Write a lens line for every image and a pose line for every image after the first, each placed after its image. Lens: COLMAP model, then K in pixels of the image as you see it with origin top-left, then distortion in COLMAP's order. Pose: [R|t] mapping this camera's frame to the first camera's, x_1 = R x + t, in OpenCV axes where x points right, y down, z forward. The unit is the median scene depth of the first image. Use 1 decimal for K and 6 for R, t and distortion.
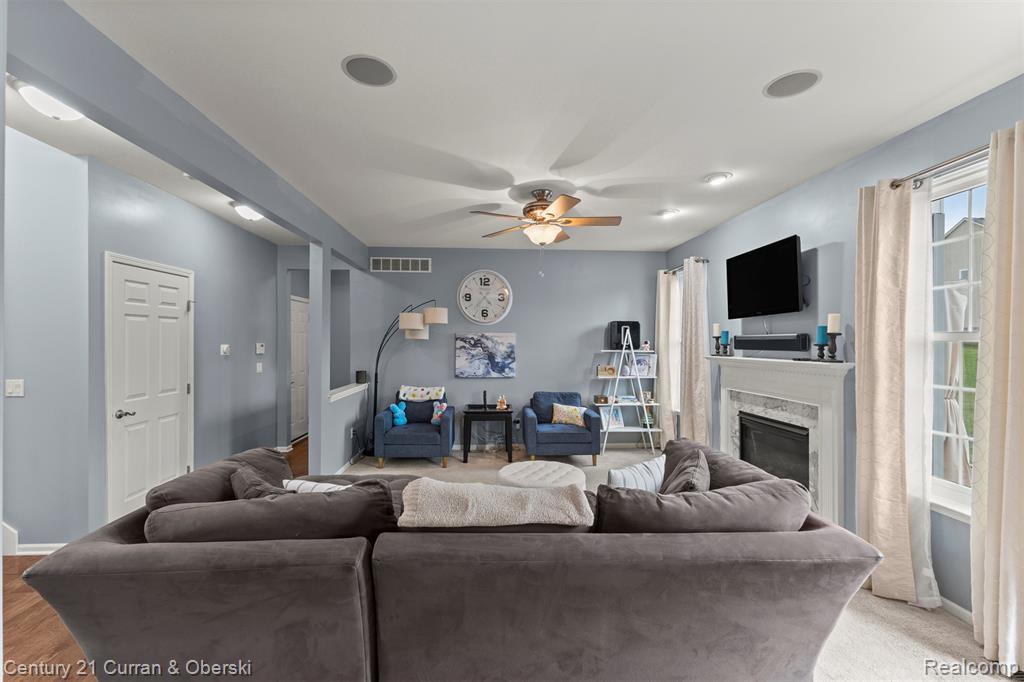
lens RADIAL K [[443.8, 0, 509.6], [0, 443.8, 343.2], [0, 0, 1]] dist [0.009347, -0.002487]
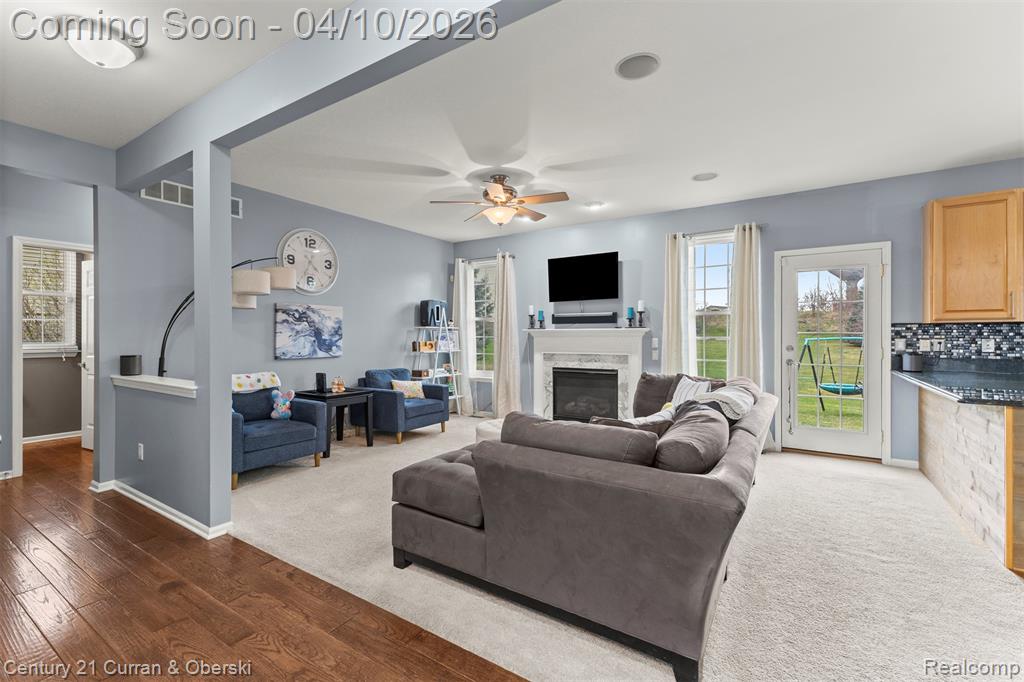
lens RADIAL K [[443.8, 0, 509.7], [0, 443.8, 336.4], [0, 0, 1]] dist [0.009347, -0.002487]
pose [[0.586567, -0.004493, 0.809888, -0.585825], [0.002904, 0.999990, 0.003444, 0.039769], [-0.809895, 0.000332, 0.586574, 0.233201]]
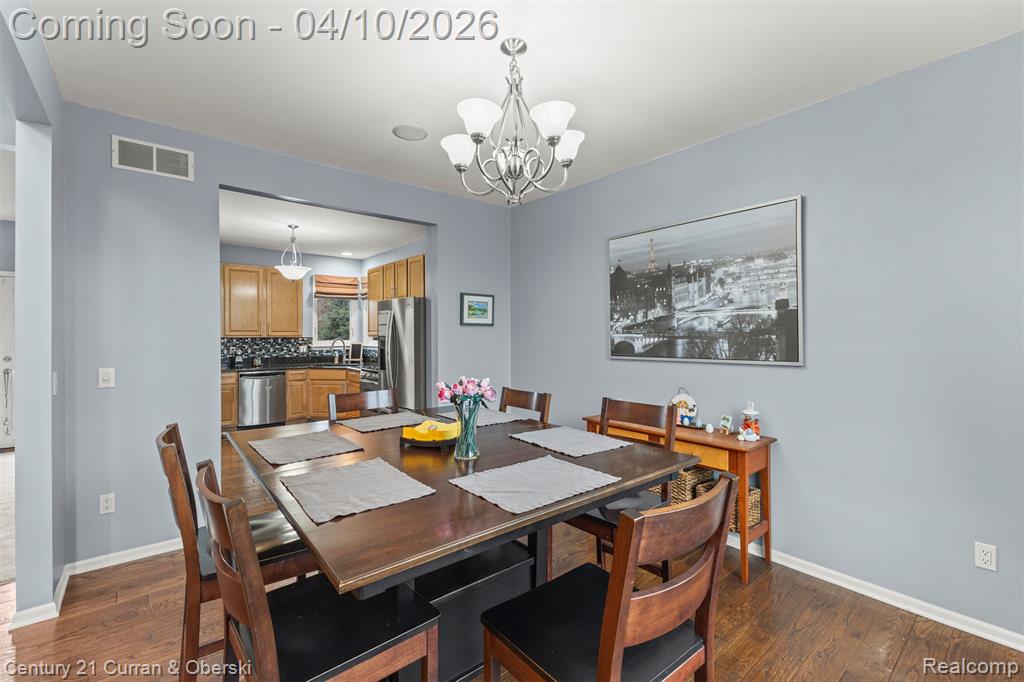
lens RADIAL K [[443.8, 0, 512.6], [0, 443.8, 334.8], [0, 0, 1]] dist [0.009347, -0.002487]
pose [[-0.593494, -0.001316, 0.804838, -1.019018], [-0.000750, 0.999999, 0.001082, 0.012526], [-0.804838, 0.000039, -0.593494, -0.016483]]
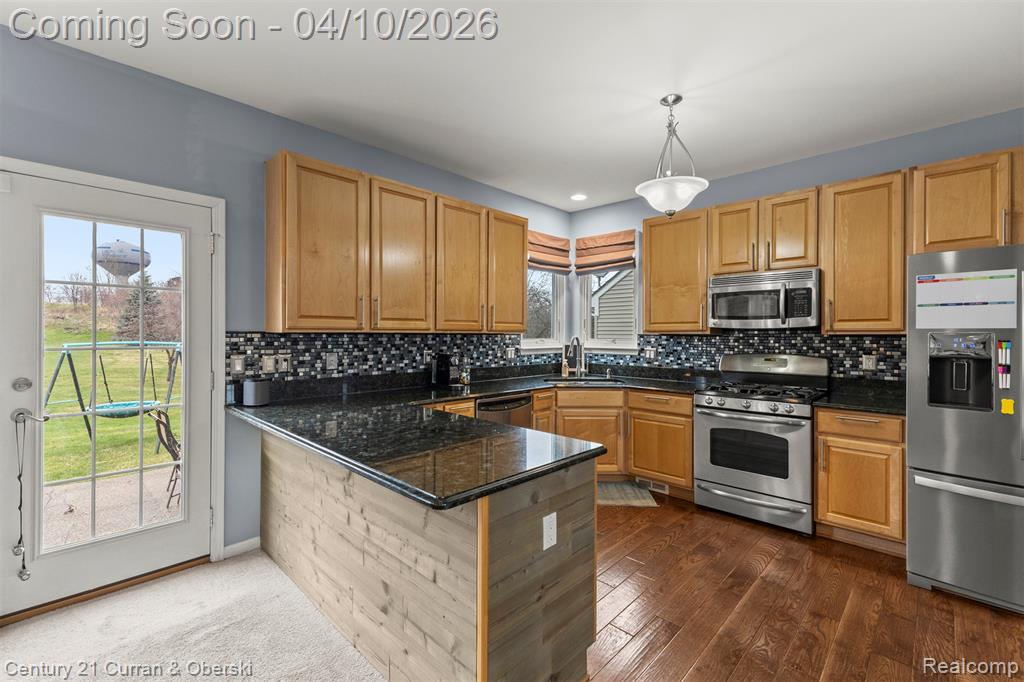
lens RADIAL K [[443.8, 0, 509.8], [0, 443.8, 334.7], [0, 0, 1]] dist [0.009347, -0.002487]
pose [[-0.677816, -0.004474, 0.735218, -0.116478], [-0.003530, 0.999990, 0.002832, 0.022254], [-0.735223, -0.000675, -0.677825, 0.252666]]
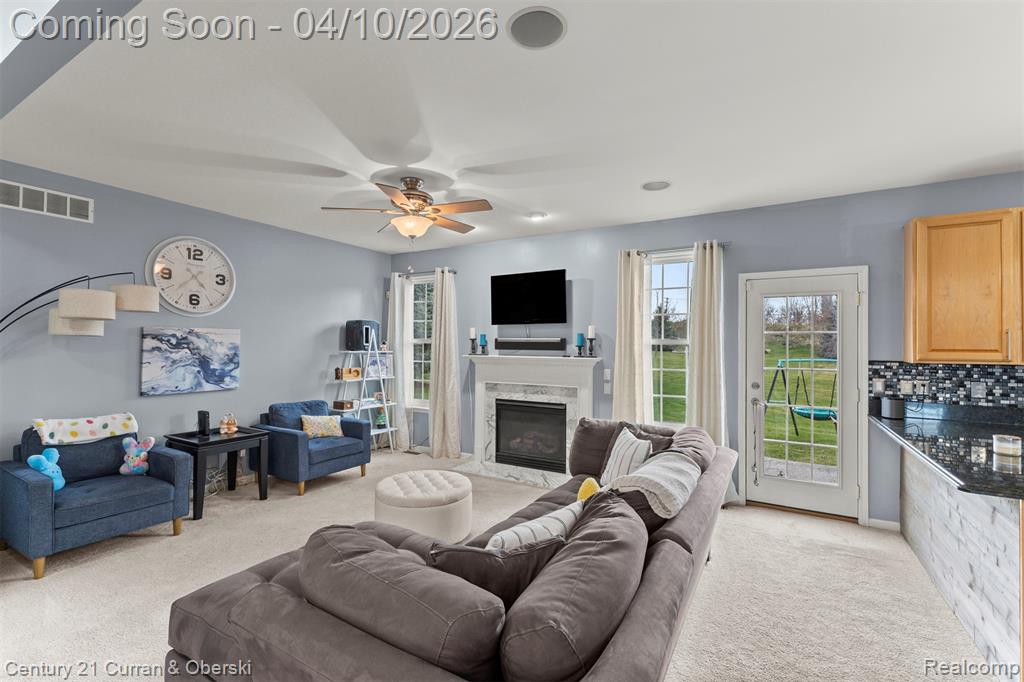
lens RADIAL K [[443.8, 0, 511.6], [0, 443.8, 340.8], [0, 0, 1]] dist [0.009347, -0.002487]
pose [[0.551735, 0.009393, 0.833966, -0.414062], [-0.006056, 0.999955, -0.007256, -0.001252], [-0.833997, -0.001048, 0.551767, 0.227963]]
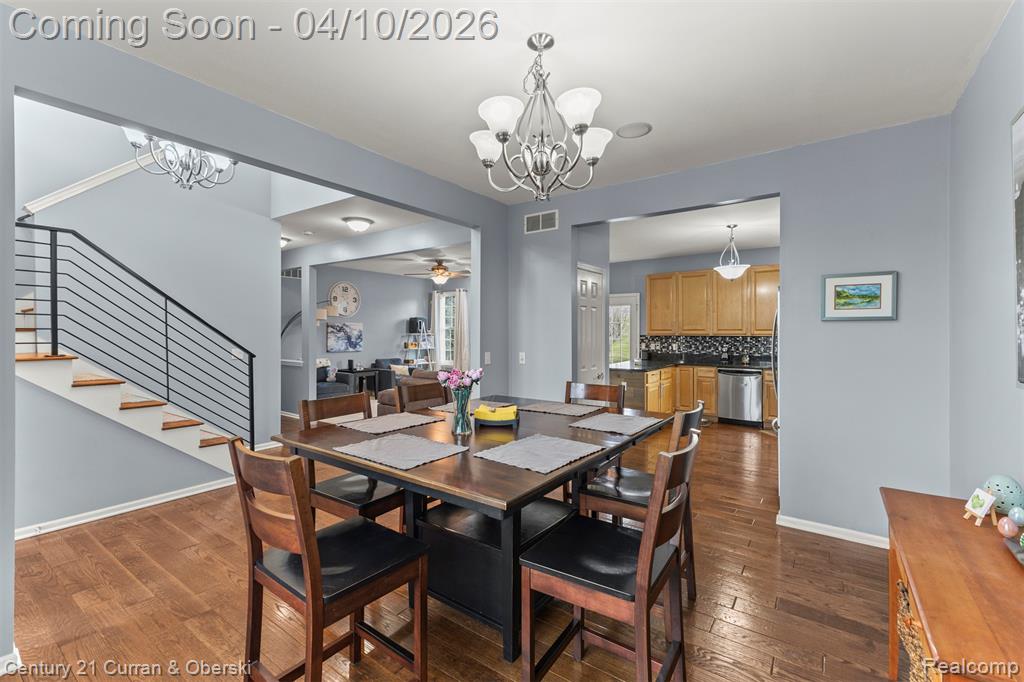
lens RADIAL K [[443.8, 0, 515.7], [0, 443.8, 337.1], [0, 0, 1]] dist [0.009347, -0.002487]
pose [[0.620566, -0.007696, 0.784116, -1.022256], [-0.000770, 0.999945, 0.010423, 0.011879], [-0.784153, -0.007072, 0.620527, -0.478214]]
